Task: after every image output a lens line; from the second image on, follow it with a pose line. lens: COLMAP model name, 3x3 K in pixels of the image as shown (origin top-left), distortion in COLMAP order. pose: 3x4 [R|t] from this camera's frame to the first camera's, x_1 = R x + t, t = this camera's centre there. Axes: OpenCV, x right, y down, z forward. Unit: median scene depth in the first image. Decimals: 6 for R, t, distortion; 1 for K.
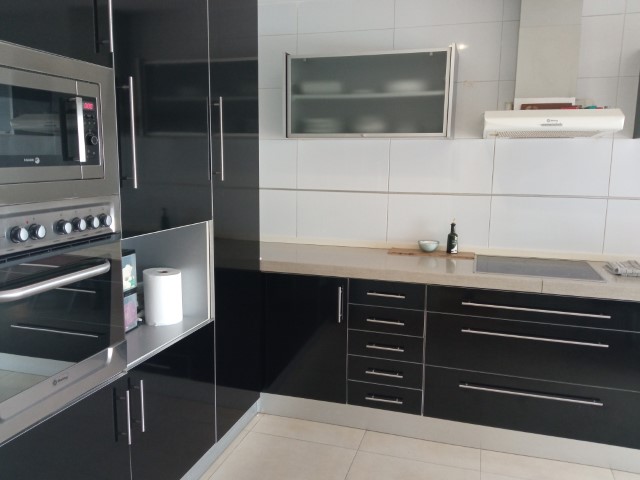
lens RADIAL K [[524.4, 0, 321.2], [0, 524.4, 239.7], [0, 0, 1]] dist [0.054652, -0.094866]
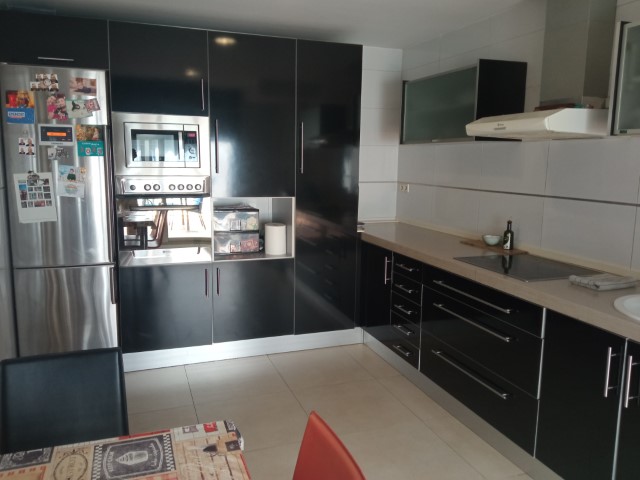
lens RADIAL K [[524.4, 0, 318.4], [0, 524.4, 238.9], [0, 0, 1]] dist [0.054652, -0.094866]
pose [[0.596060, 0.118896, -0.794088, 0.981911], [-0.133062, 0.989928, 0.048339, 0.004116], [0.791838, 0.076849, 0.605877, 0.056430]]
